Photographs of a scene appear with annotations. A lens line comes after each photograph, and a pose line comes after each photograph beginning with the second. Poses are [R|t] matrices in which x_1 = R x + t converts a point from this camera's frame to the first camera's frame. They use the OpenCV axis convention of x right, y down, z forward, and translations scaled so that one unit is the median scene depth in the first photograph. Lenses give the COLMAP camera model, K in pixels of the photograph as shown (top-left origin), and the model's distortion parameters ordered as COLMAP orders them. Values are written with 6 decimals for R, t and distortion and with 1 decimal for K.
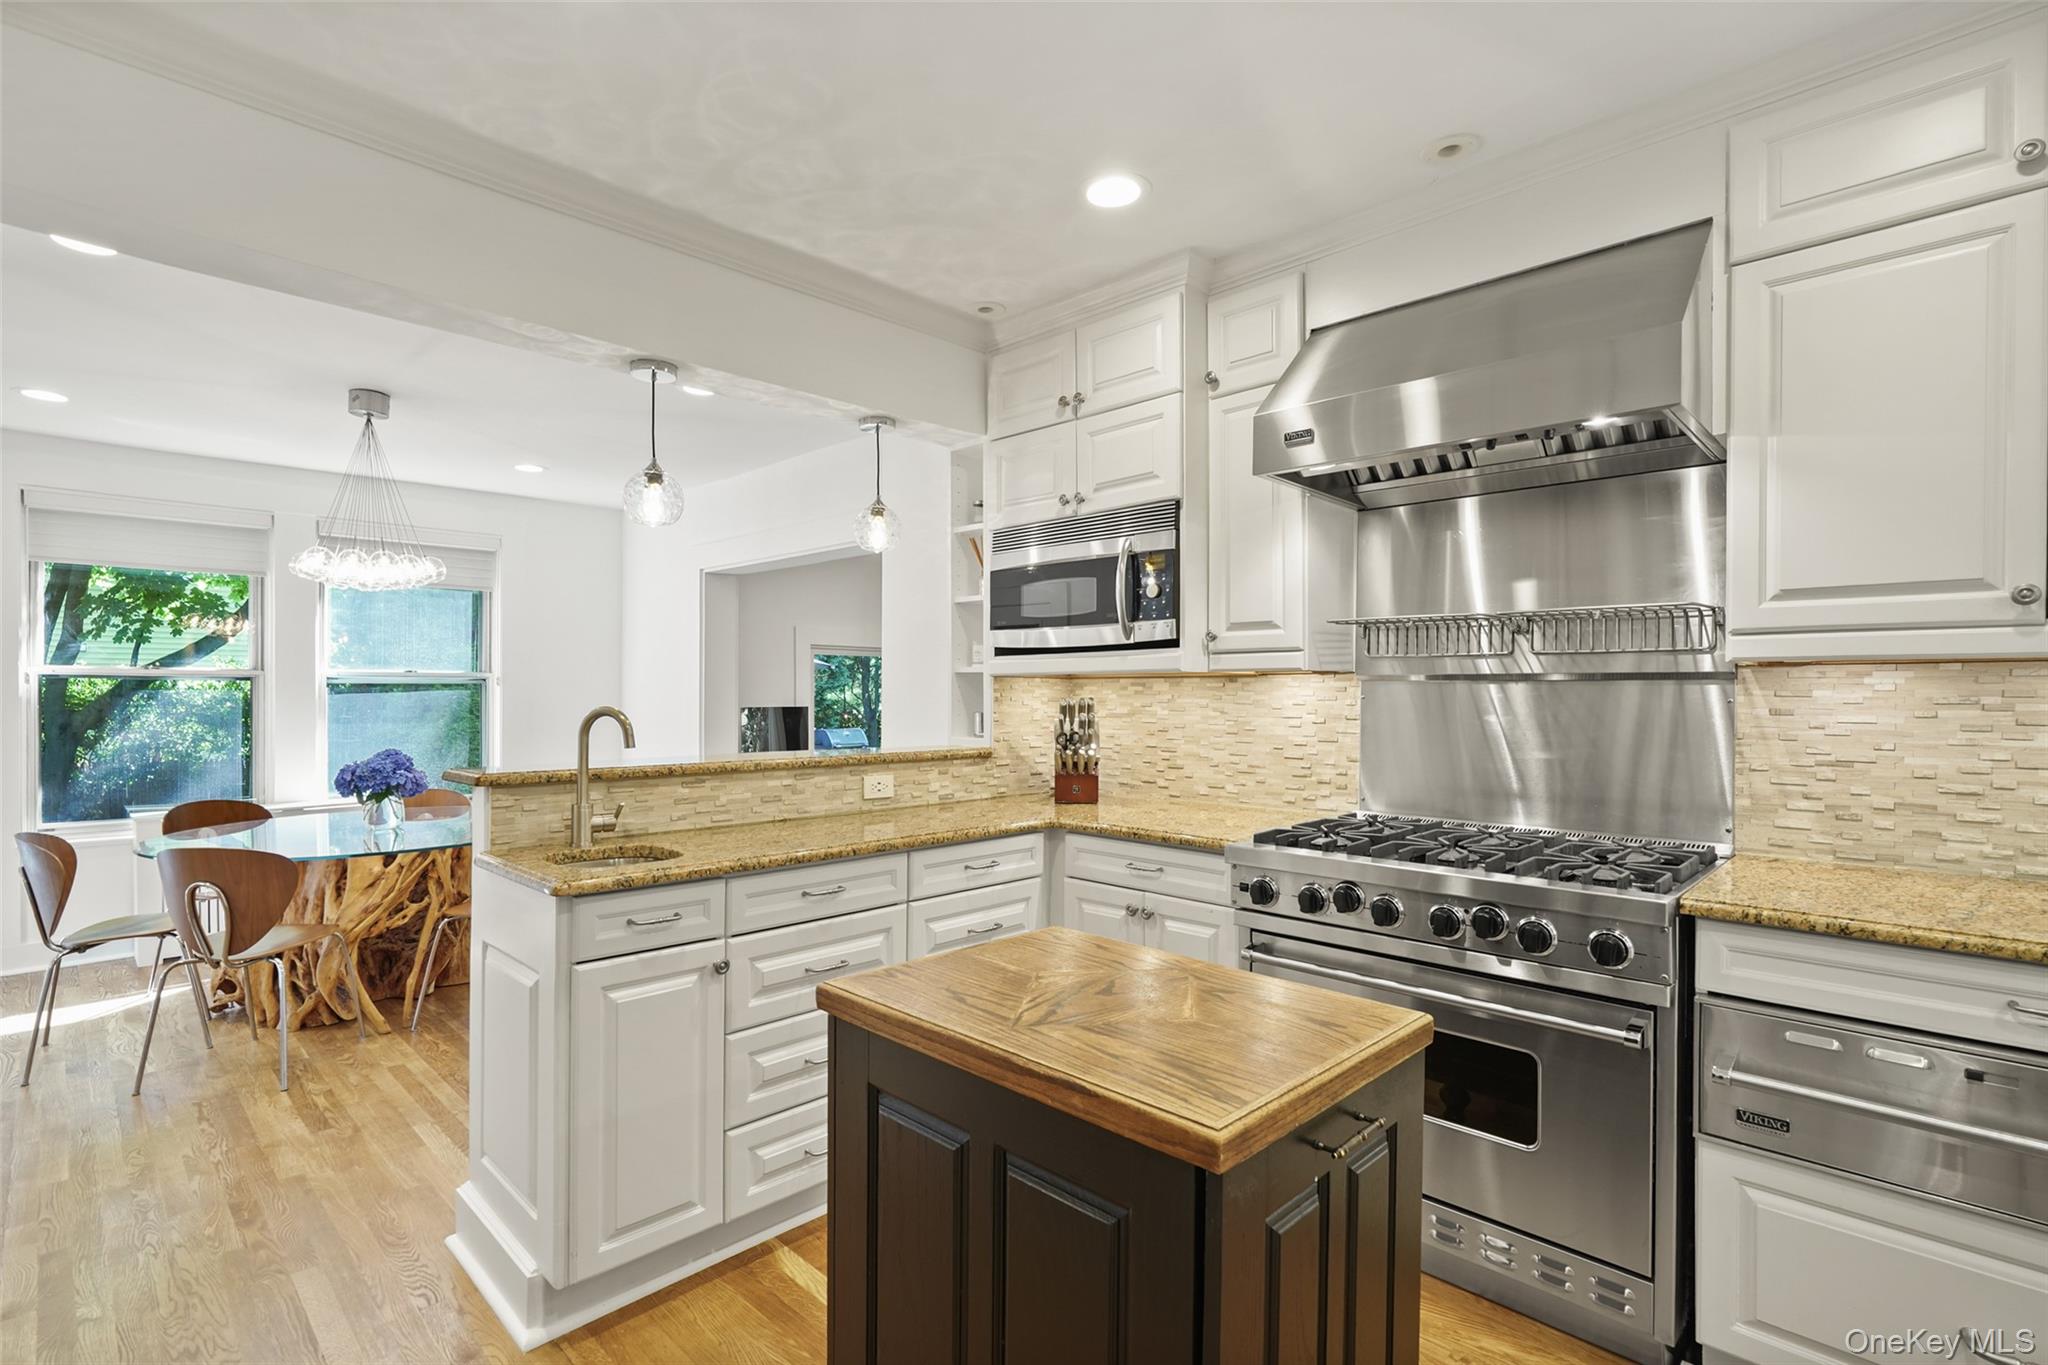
lens RADIAL K [[955.8, 0, 1017.6], [0, 955.8, 691.7], [0, 0, 1]] dist [0.000104, 0.001519]
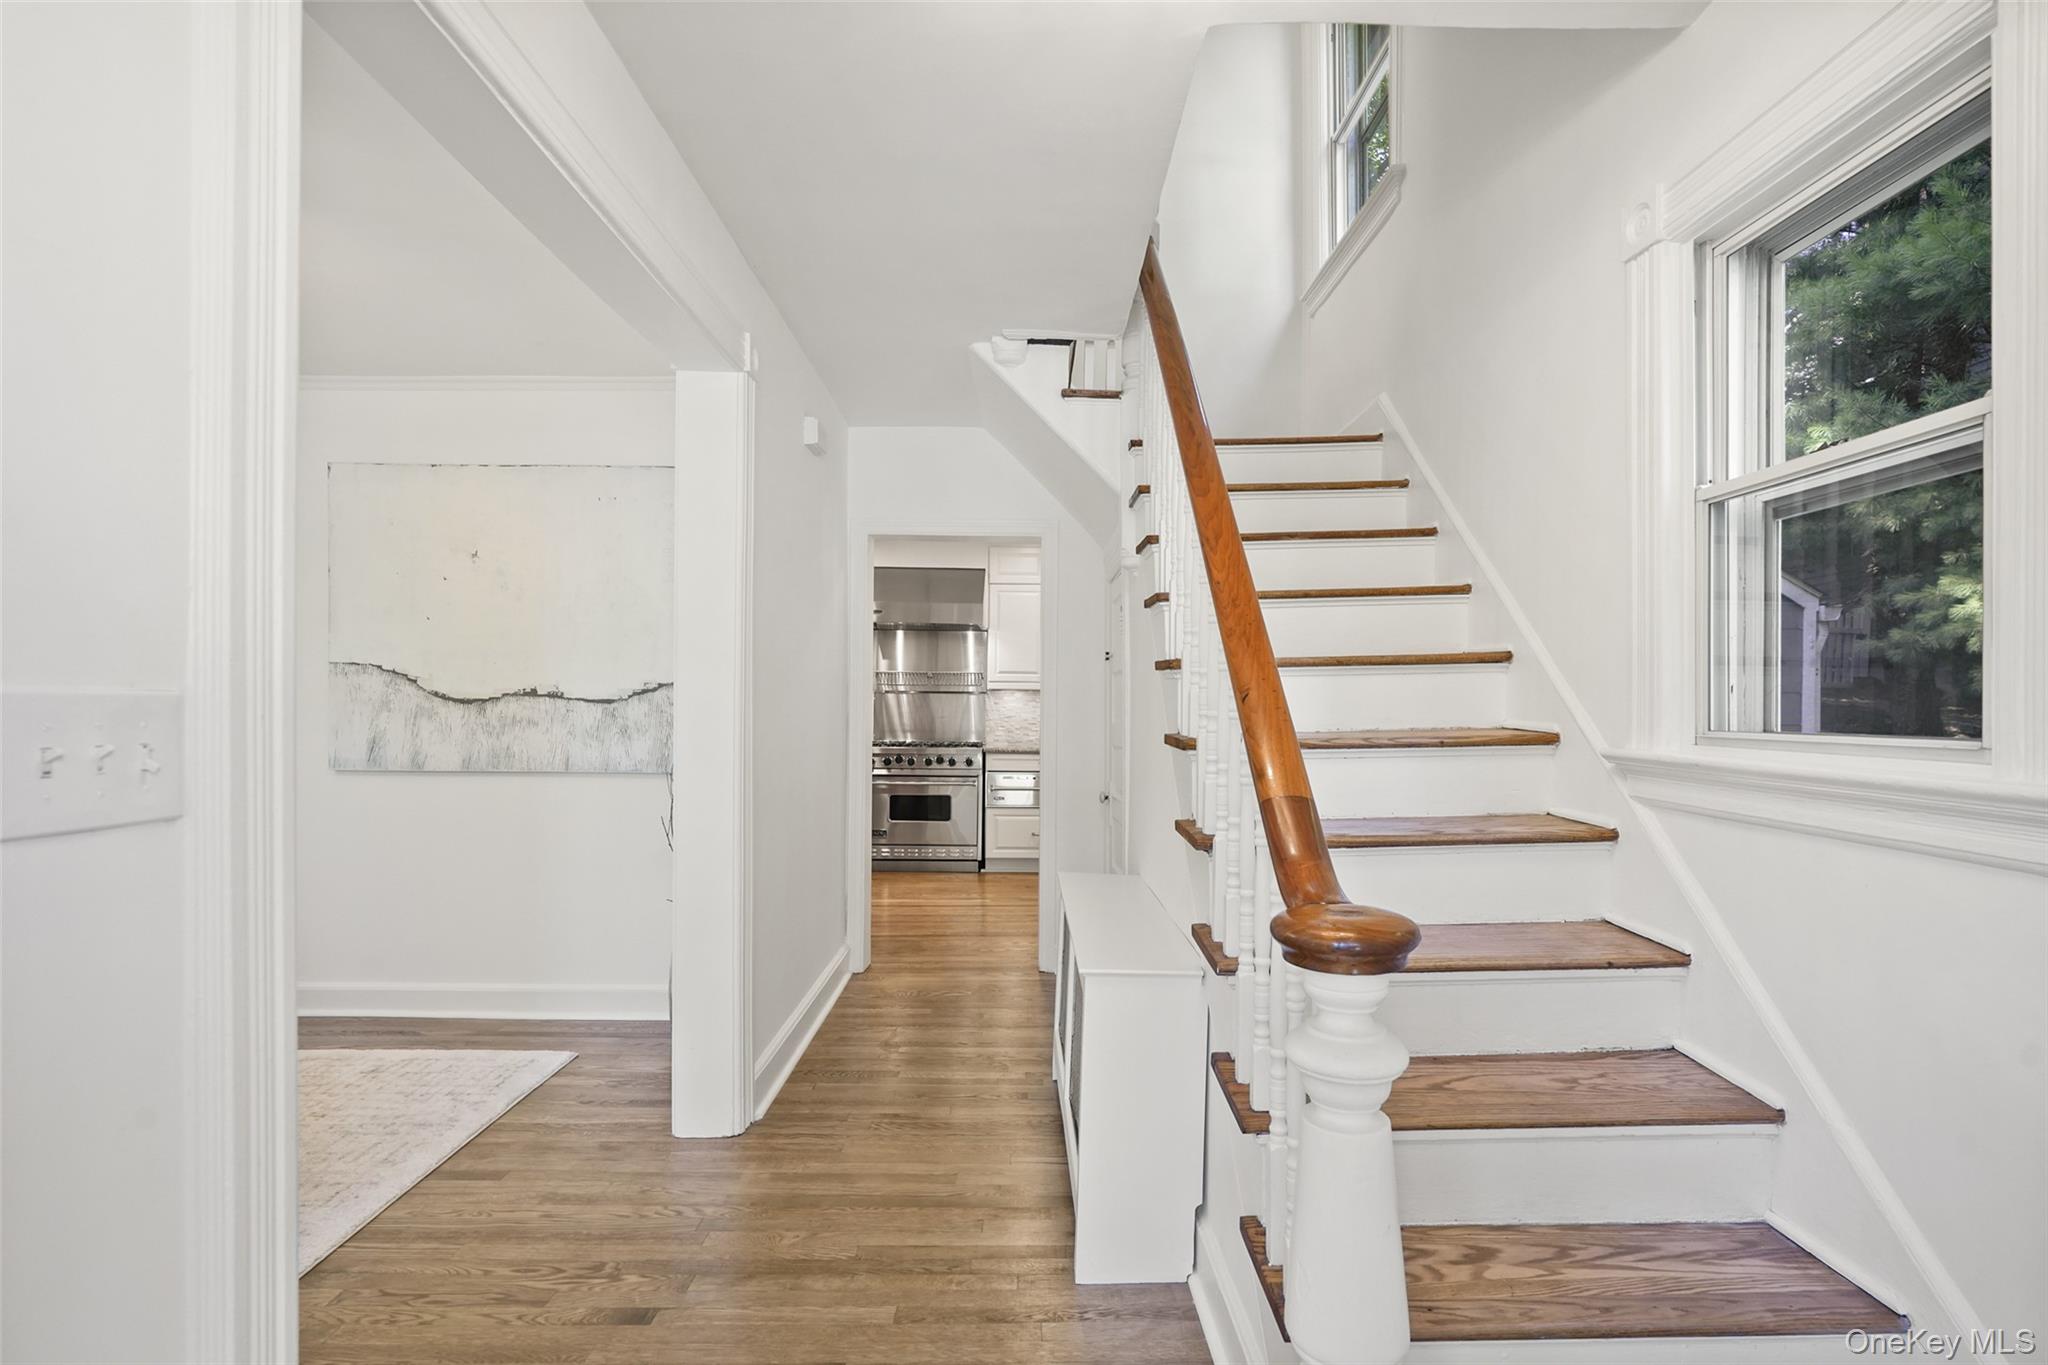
lens RADIAL K [[955.8, 0, 1017.6], [0, 955.8, 691.7], [0, 0, 1]] dist [0.000104, 0.001519]
pose [[0.715540, 0.012596, 0.698458, -1.285878], [-0.003883, 0.999894, -0.014055, 0.021981], [-0.698561, 0.007345, 0.715513, -1.263558]]
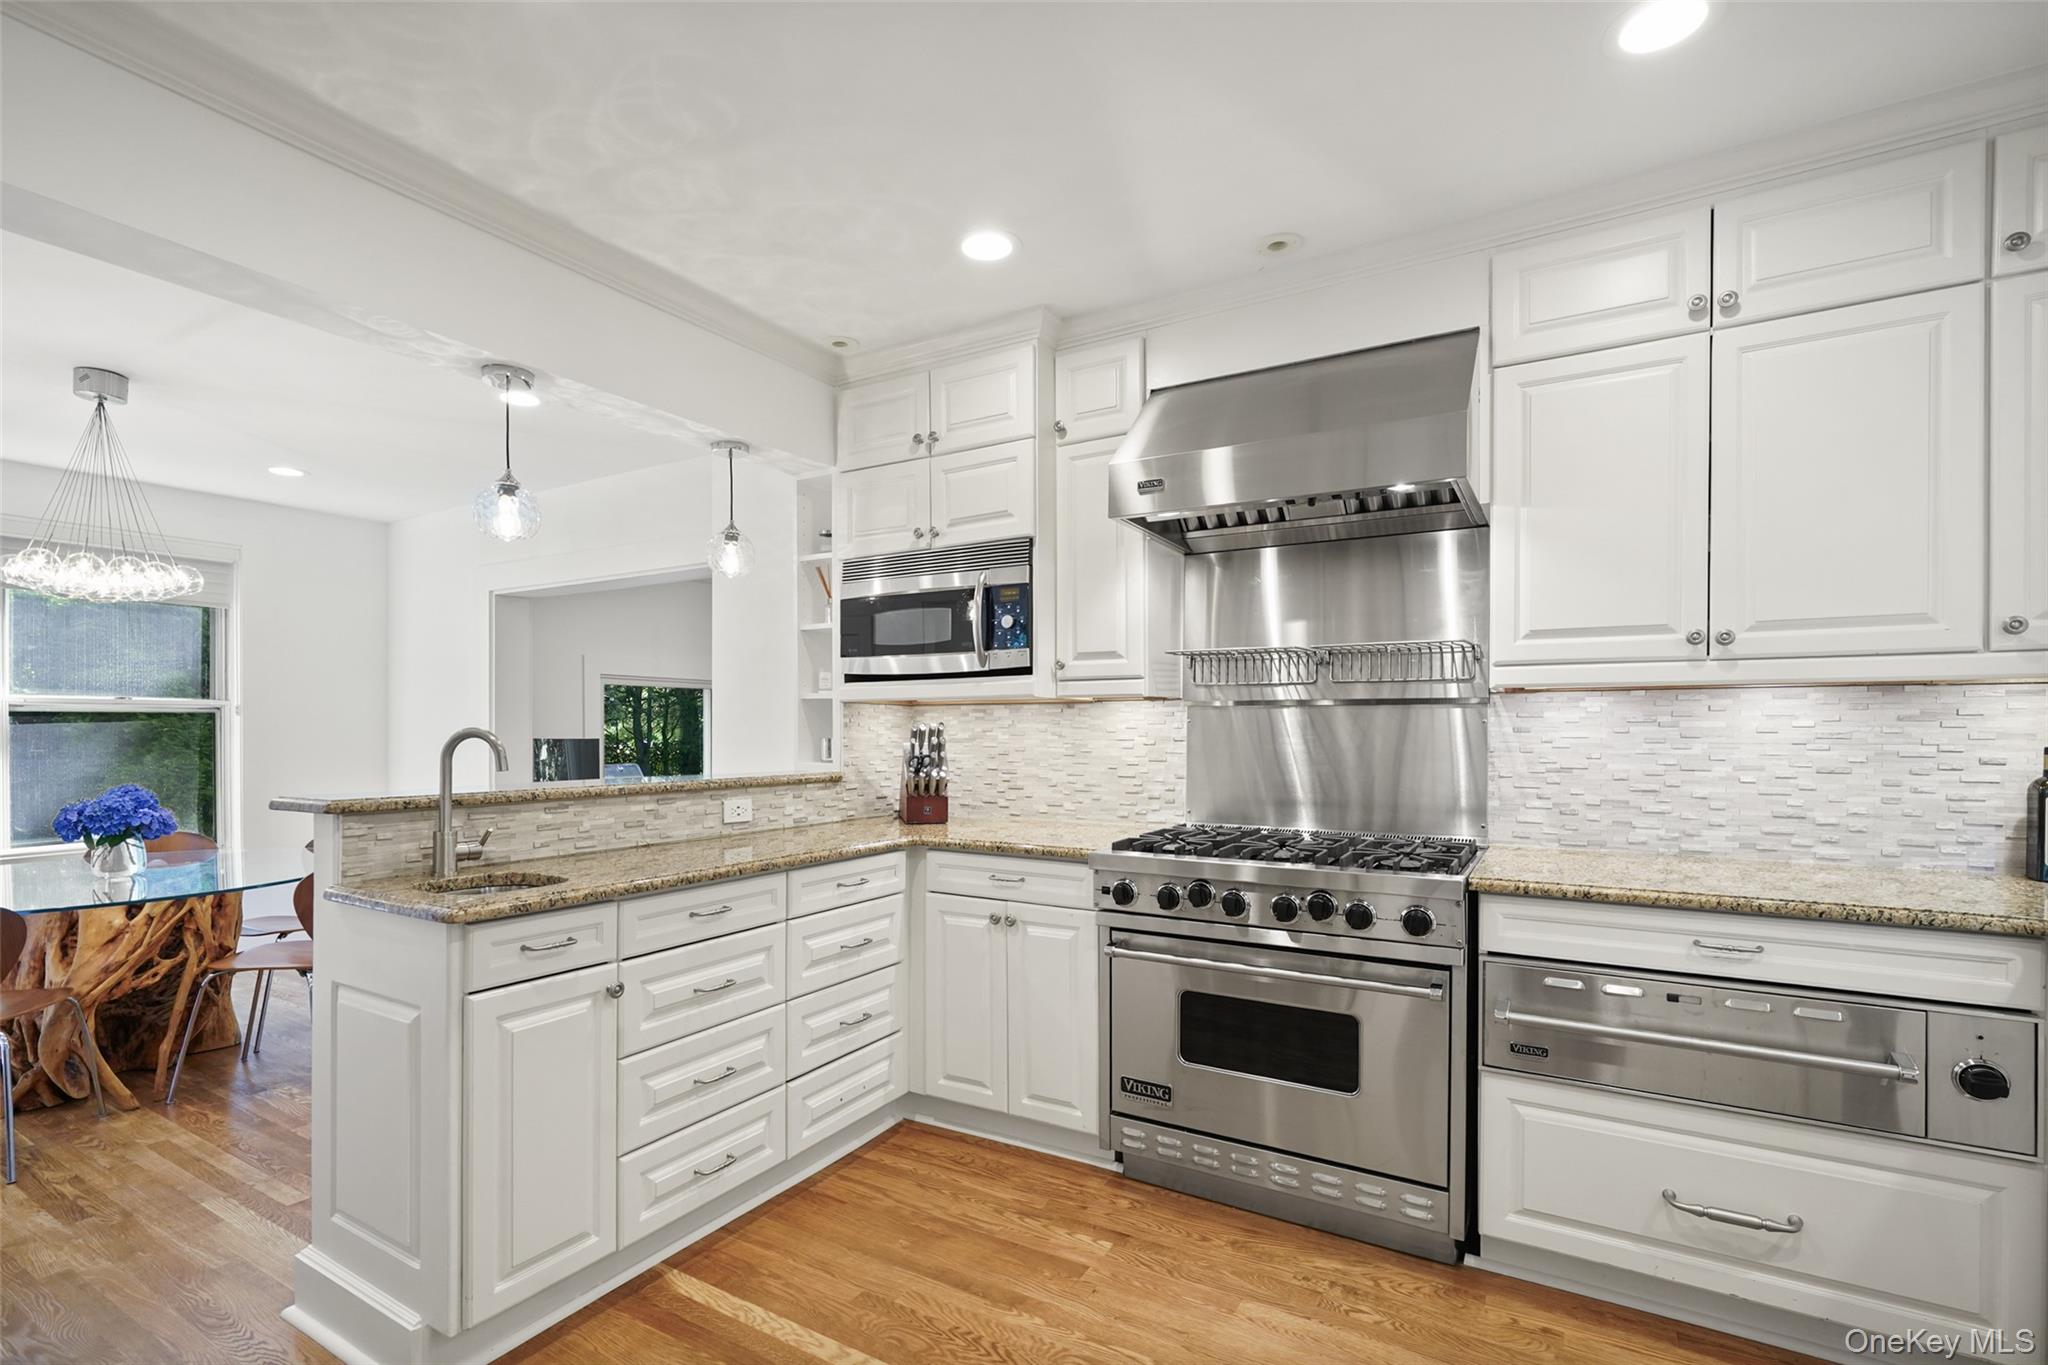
lens RADIAL K [[938.0, 0, 1011.6], [0, 938.0, 728.9], [0, 0, 1]] dist [-0.000054, 0.001400]
pose [[0.972525, -0.002611, 0.232785, -0.103689], [0.002051, 0.999994, 0.002648, 0.012431], [-0.232790, -0.002098, 0.972525, -0.025603]]
